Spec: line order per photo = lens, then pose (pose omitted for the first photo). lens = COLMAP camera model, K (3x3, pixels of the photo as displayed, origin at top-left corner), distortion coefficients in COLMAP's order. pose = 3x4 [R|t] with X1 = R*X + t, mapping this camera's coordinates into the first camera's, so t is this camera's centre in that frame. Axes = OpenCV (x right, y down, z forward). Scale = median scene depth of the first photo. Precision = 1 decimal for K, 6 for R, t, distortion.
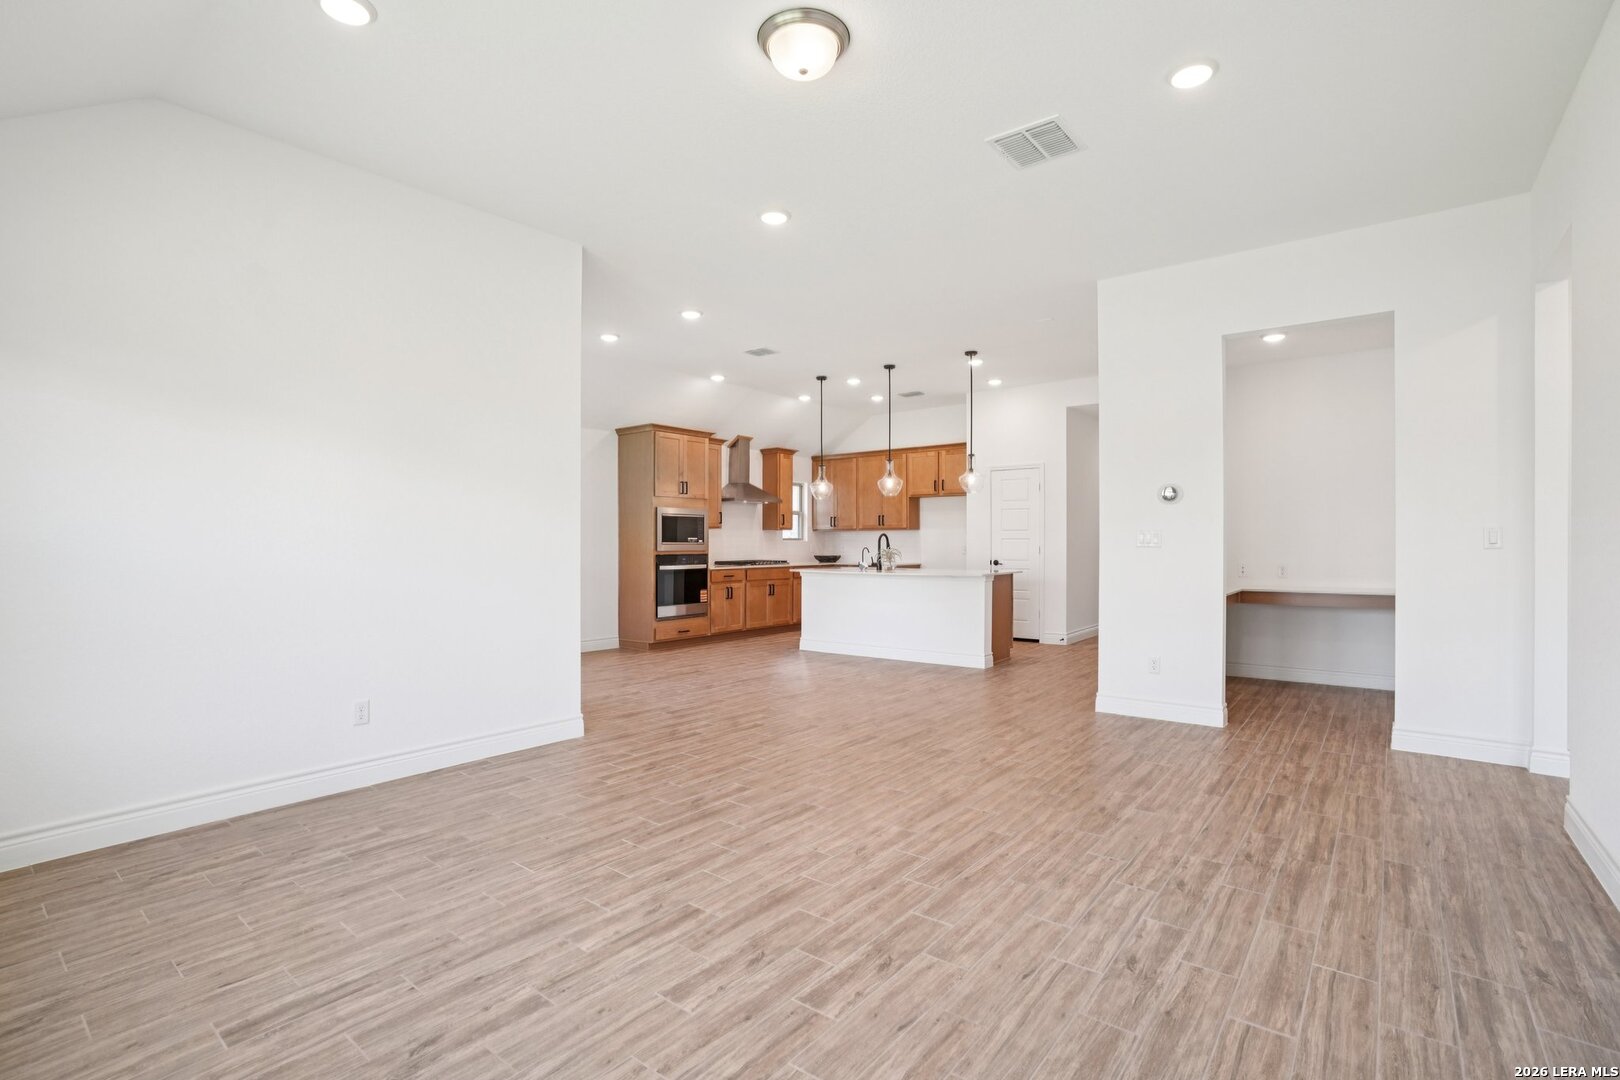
lens RADIAL K [[750.1, 0, 806.3], [0, 750.1, 541.0], [0, 0, 1]] dist [-0.043751, 0.017051]
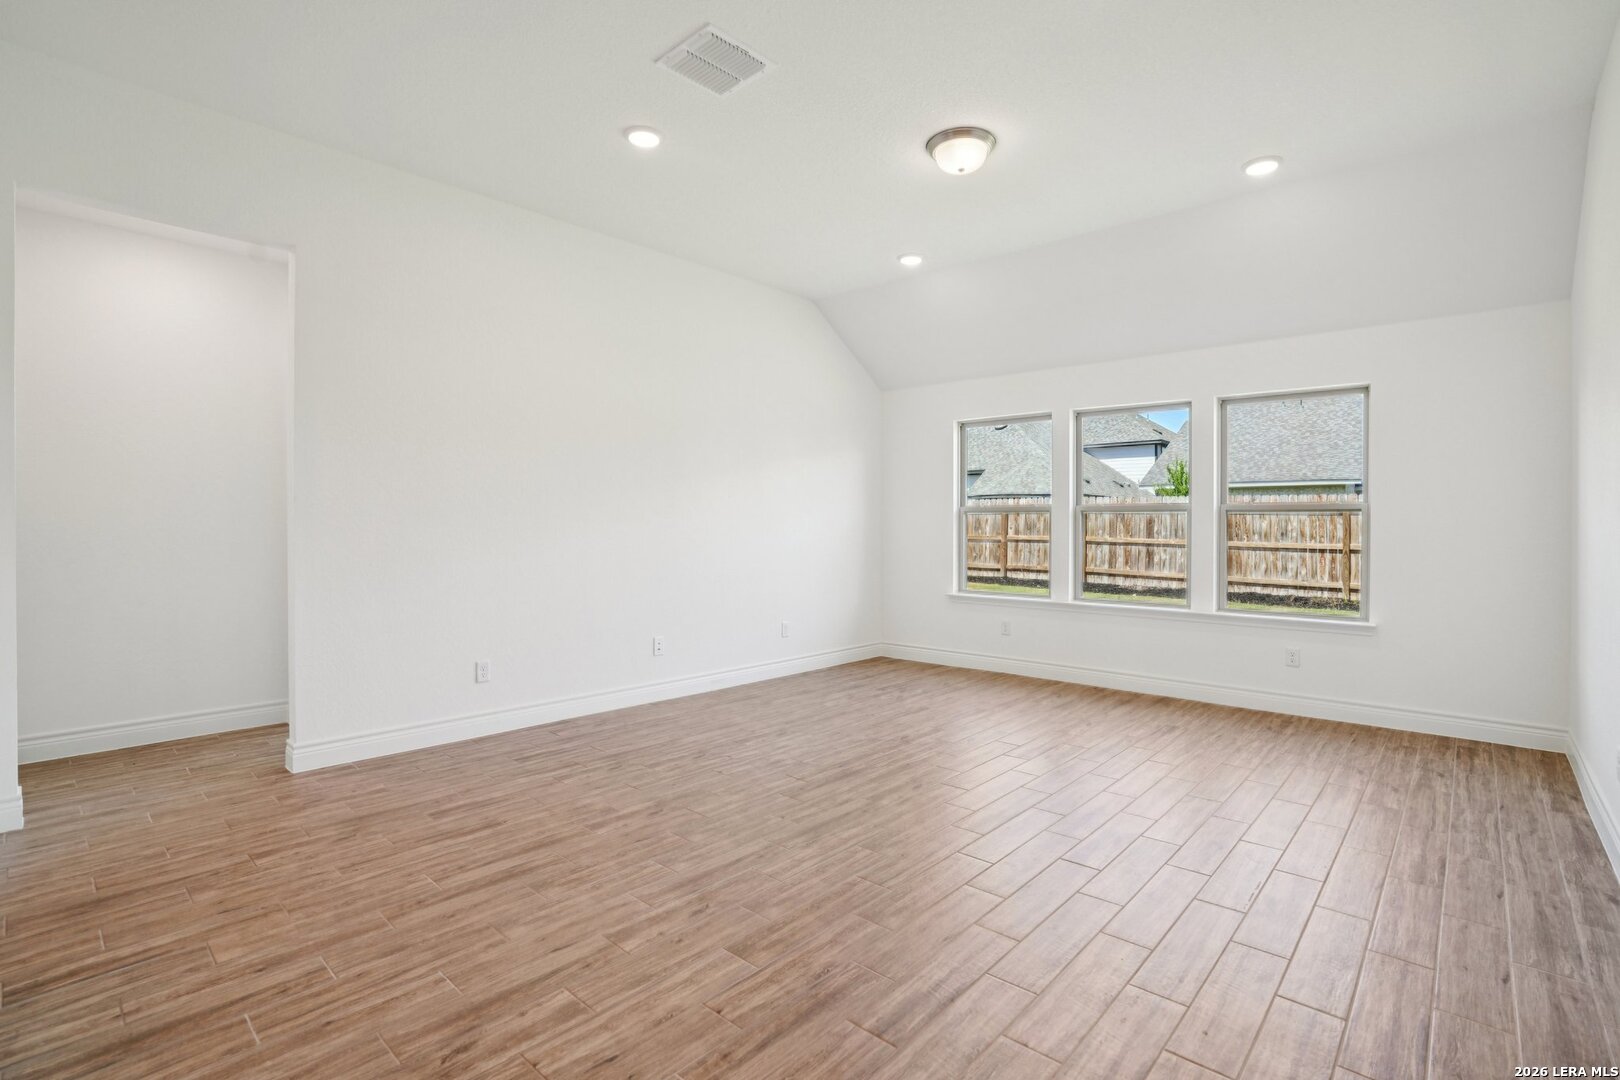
lens RADIAL K [[750.1, 0, 816.1], [0, 750.1, 537.6], [0, 0, 1]] dist [-0.043751, 0.017051]
pose [[-0.998225, -0.002691, 0.059500, 0.156890], [-0.001867, 0.999902, 0.013897, 0.004945], [-0.059532, 0.013761, -0.998132, 2.088288]]
